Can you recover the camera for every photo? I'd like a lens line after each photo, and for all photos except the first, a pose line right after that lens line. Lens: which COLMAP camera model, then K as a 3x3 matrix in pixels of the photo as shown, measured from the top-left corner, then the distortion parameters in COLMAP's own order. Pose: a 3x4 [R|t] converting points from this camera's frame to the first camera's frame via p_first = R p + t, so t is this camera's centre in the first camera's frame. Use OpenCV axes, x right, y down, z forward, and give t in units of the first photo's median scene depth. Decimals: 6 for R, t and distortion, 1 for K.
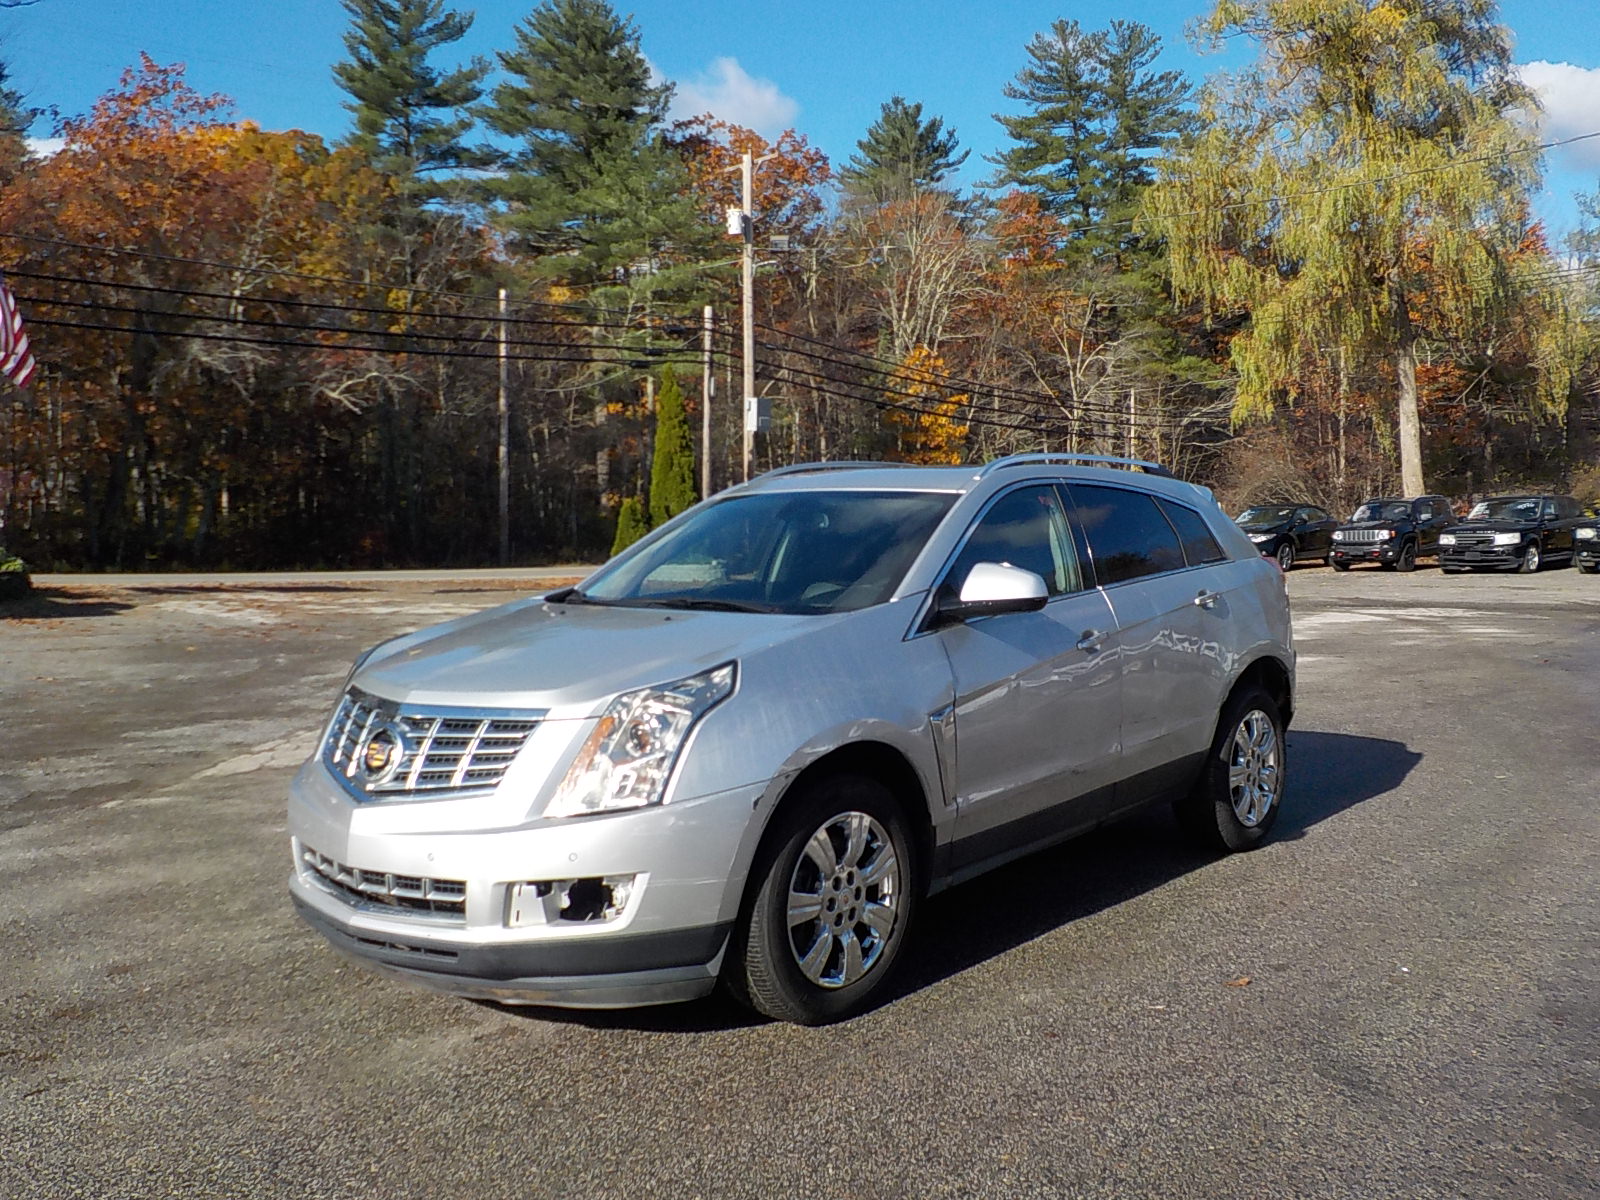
lens RADIAL K [[1403.2, 0, 791.5], [0, 1403.2, 596.2], [0, 0, 1]] dist [0.002286, 0.014779]
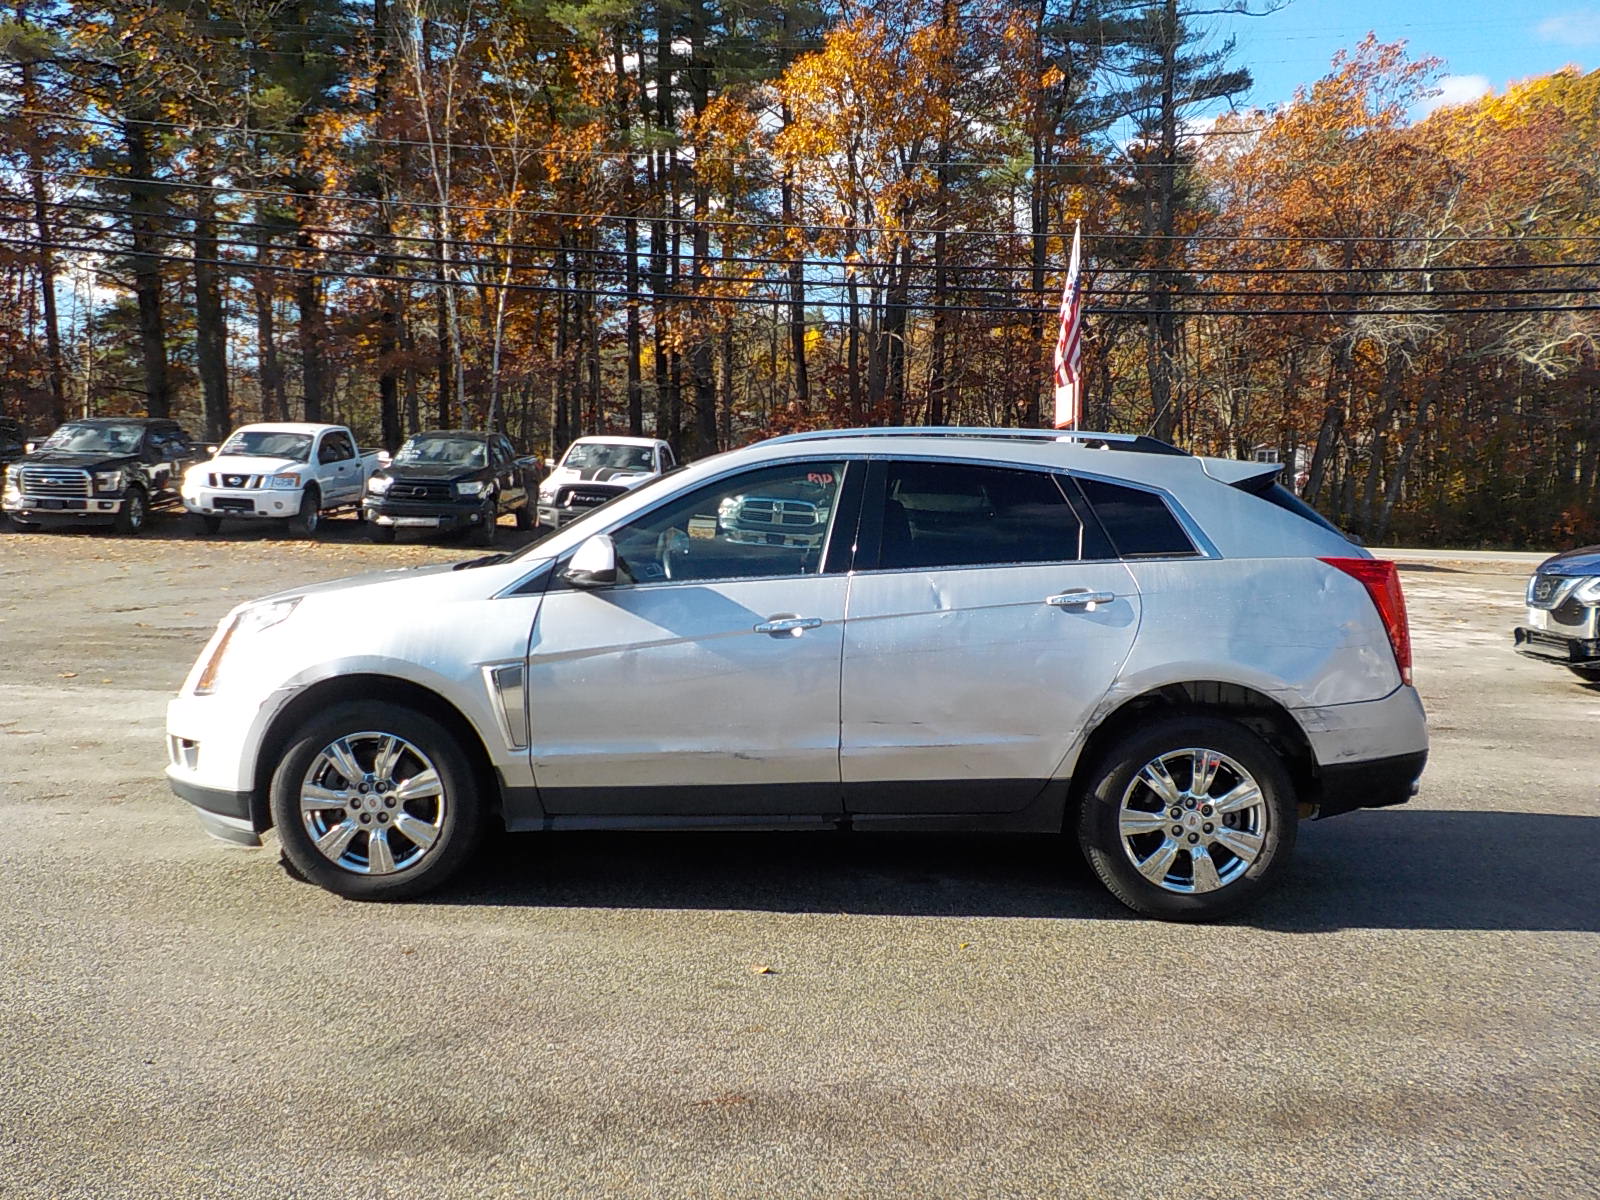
lens RADIAL K [[1403.2, 0, 799.8], [0, 1403.2, 594.2], [0, 0, 1]] dist [0.002286, 0.014779]
pose [[0.647745, 0.072448, -0.758405, 1.087526], [-0.058585, 0.997257, 0.045228, -0.038703], [0.759601, 0.015135, 0.650213, 0.444237]]
